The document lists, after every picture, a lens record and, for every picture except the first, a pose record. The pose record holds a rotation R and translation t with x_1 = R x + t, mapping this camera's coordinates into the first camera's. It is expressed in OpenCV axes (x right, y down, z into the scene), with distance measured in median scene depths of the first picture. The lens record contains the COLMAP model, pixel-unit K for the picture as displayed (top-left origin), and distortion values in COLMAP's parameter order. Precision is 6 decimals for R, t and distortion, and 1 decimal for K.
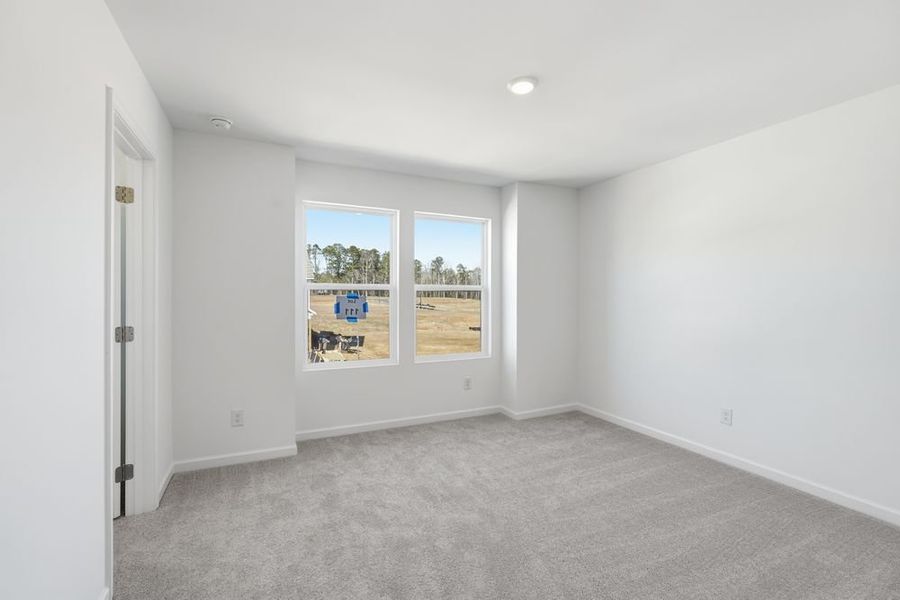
lens RADIAL K [[392.0, 0, 448.5], [0, 392.0, 300.3], [0, 0, 1]] dist [-0.001150, 0.001218]
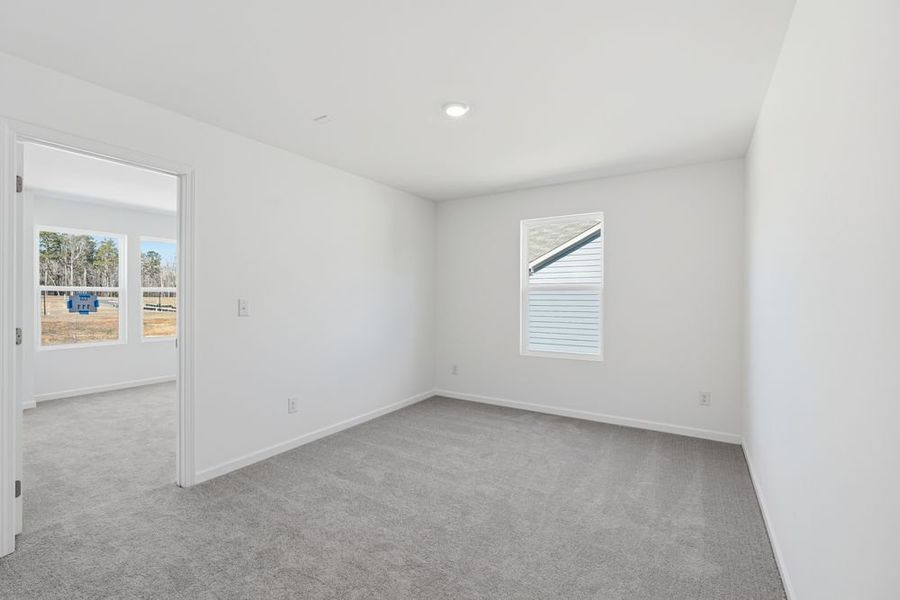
lens RADIAL K [[392.0, 0, 446.7], [0, 392.0, 298.9], [0, 0, 1]] dist [-0.001150, 0.001218]
pose [[0.848145, -0.002621, 0.529758, 0.085503], [0.004513, 0.999987, -0.002277, 0.007400], [-0.529746, 0.004322, 0.848146, -0.672577]]
